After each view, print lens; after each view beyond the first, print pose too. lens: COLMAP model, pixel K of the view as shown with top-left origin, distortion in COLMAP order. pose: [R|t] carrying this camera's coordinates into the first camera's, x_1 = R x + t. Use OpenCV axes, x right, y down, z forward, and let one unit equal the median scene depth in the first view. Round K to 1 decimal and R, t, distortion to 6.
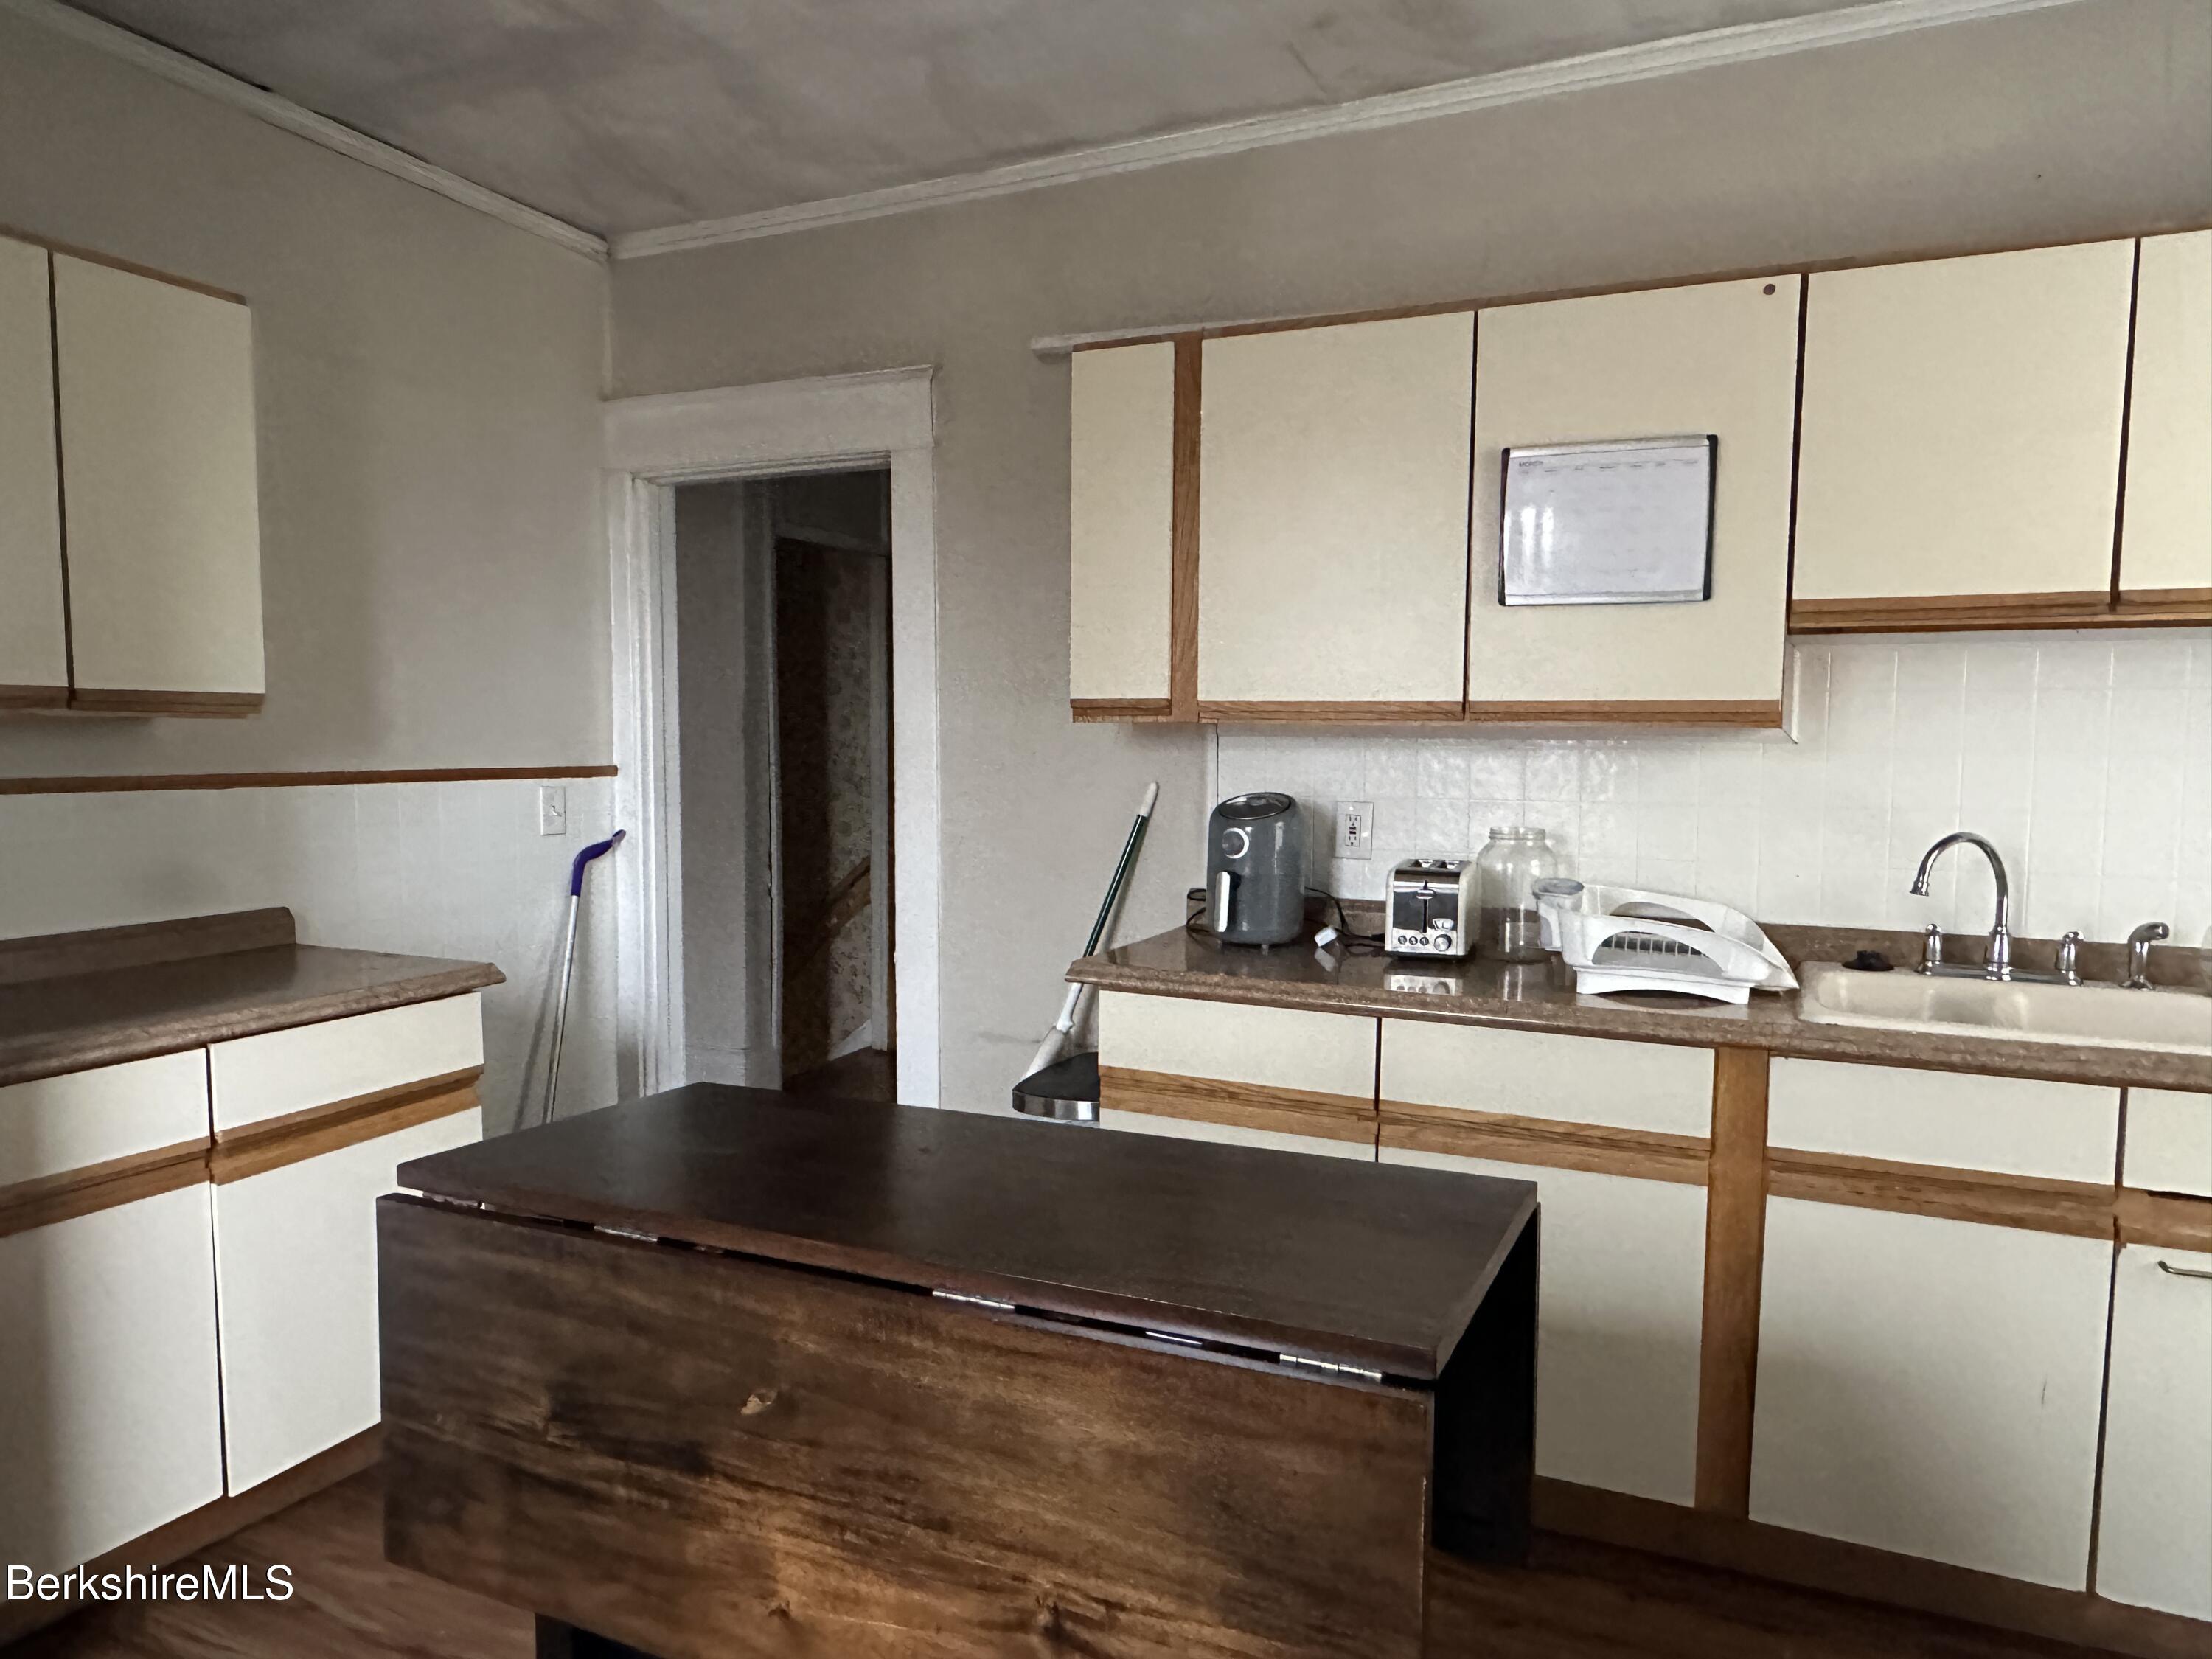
lens RADIAL K [[1442.1, 0, 1102.4], [0, 1442.1, 840.5], [0, 0, 1]] dist [-0.003705, 0.000704]
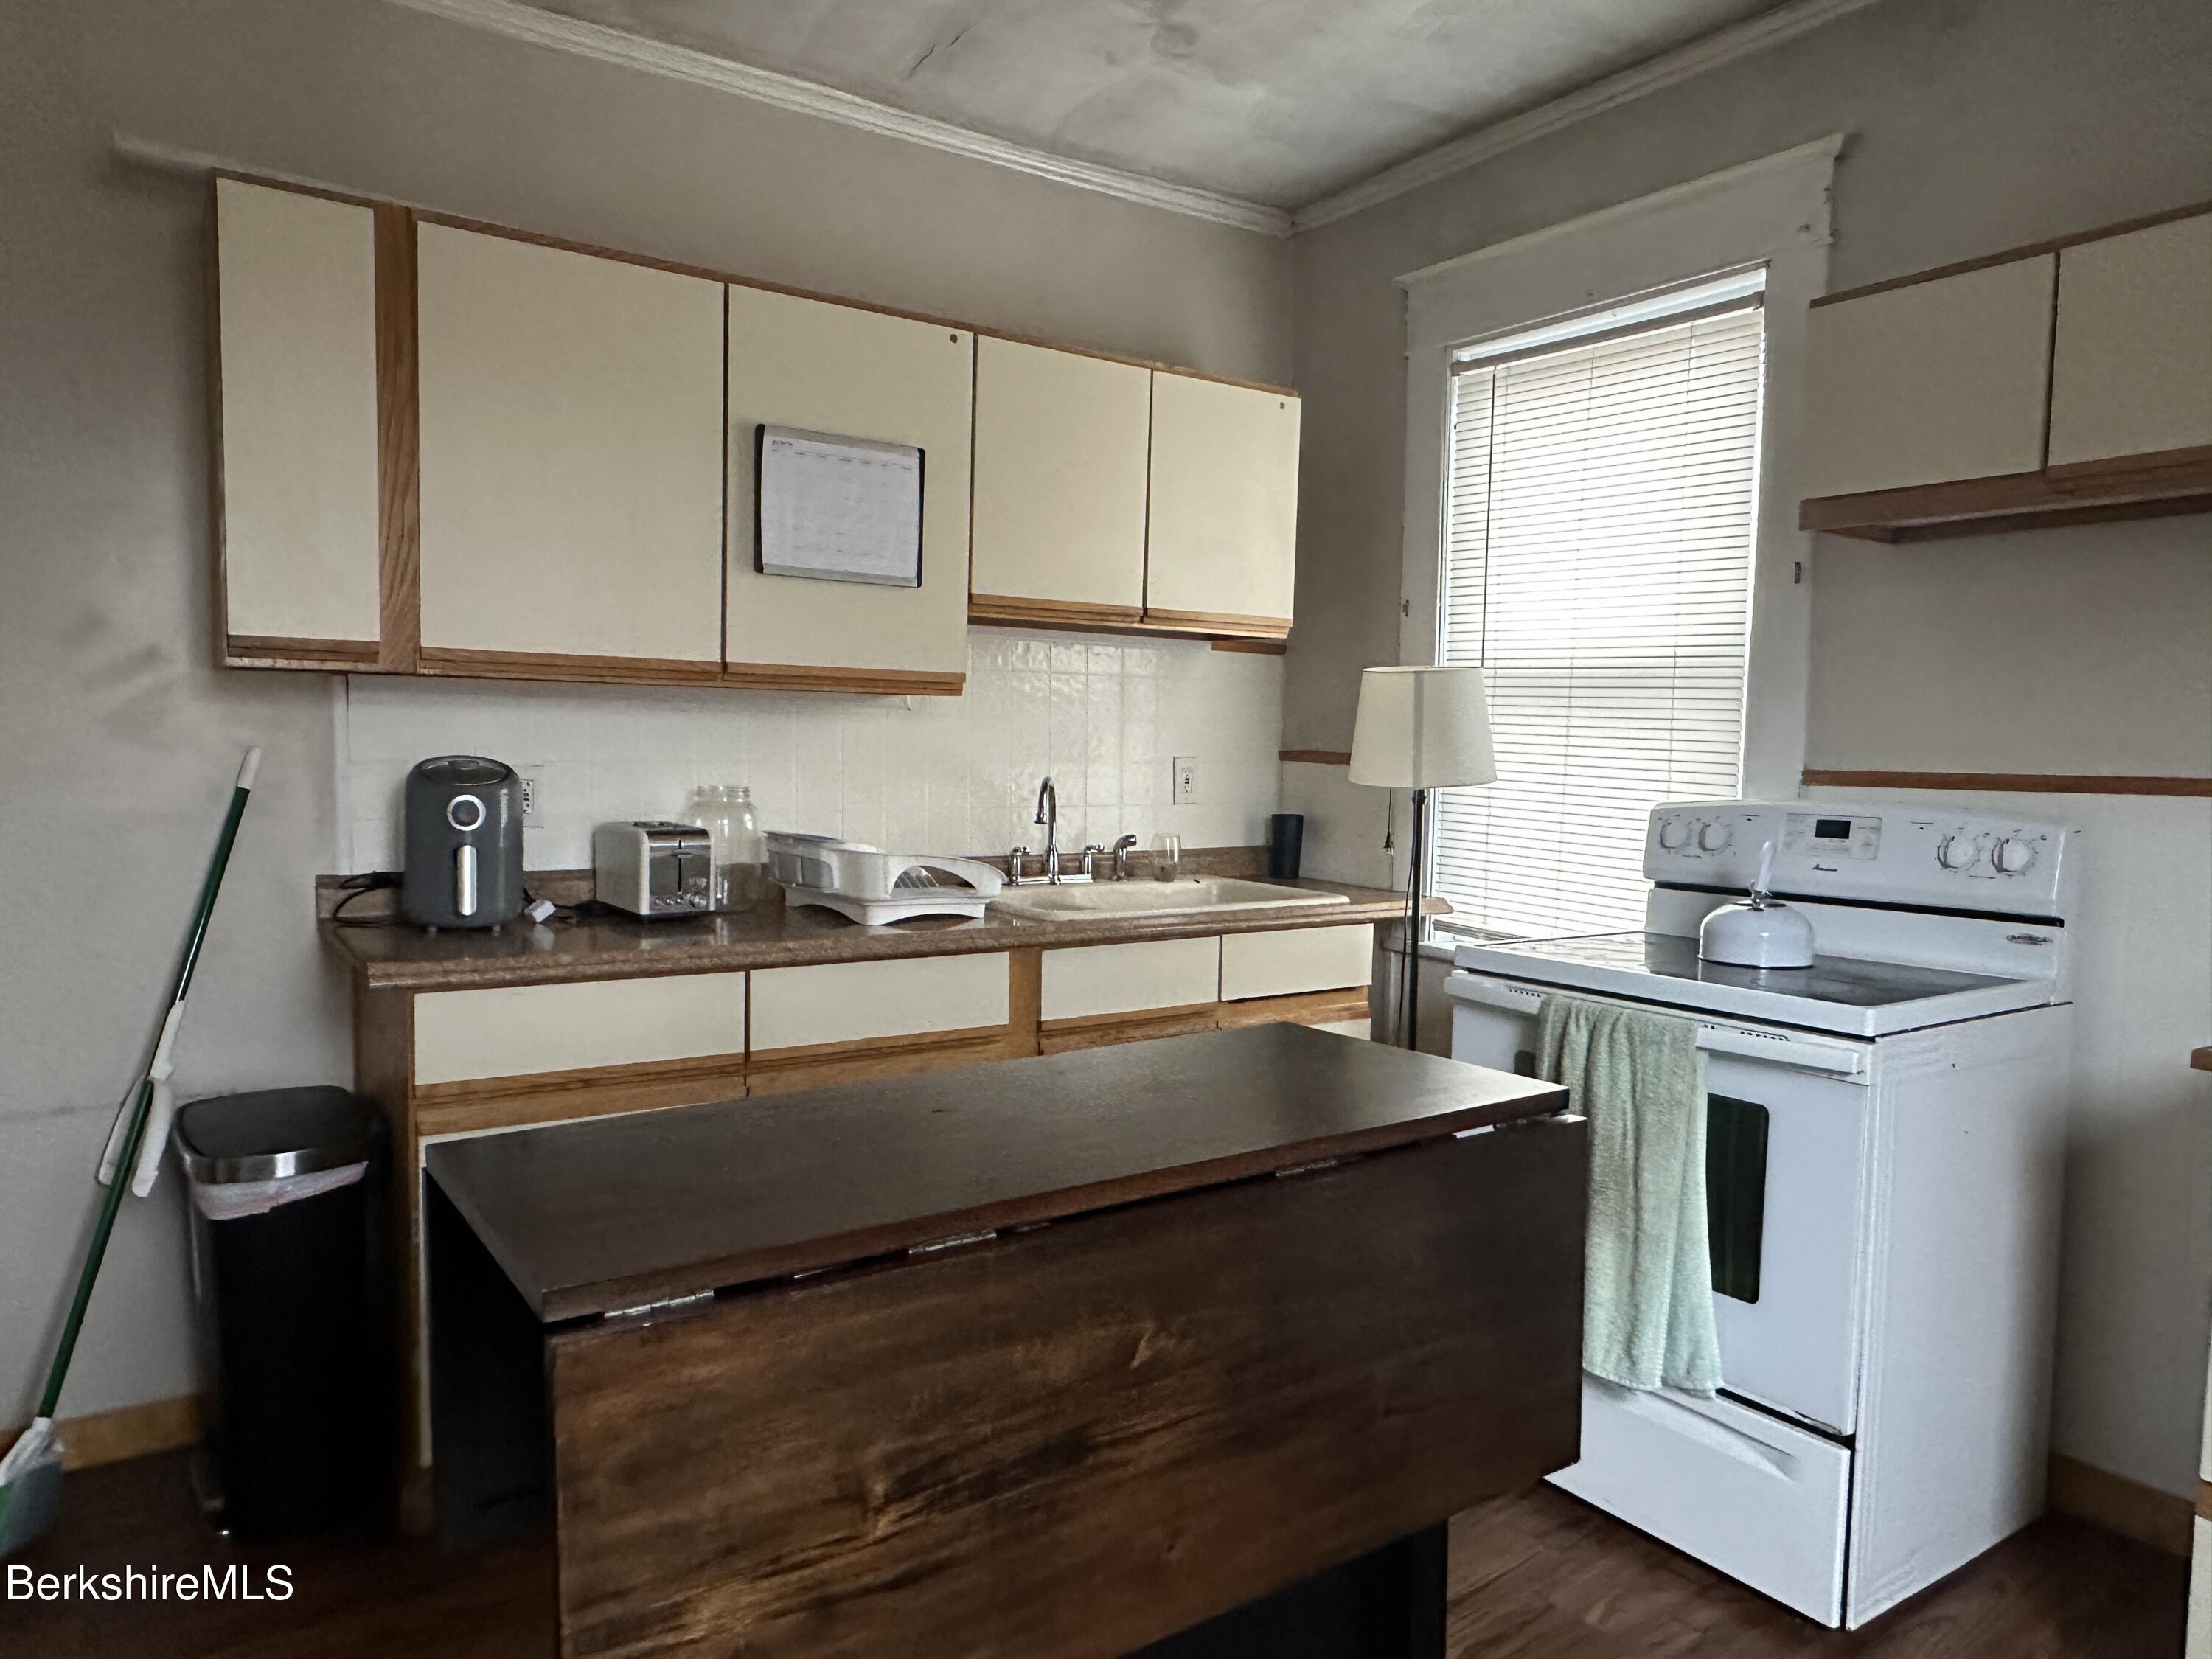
lens RADIAL K [[1442.1, 0, 1094.3], [0, 1442.1, 838.5], [0, 0, 1]] dist [-0.003705, 0.000704]
pose [[0.513288, -0.056882, 0.856330, -0.541076], [0.049930, 0.998090, 0.036370, 0.005348], [-0.856763, 0.024088, 0.515147, 0.264919]]
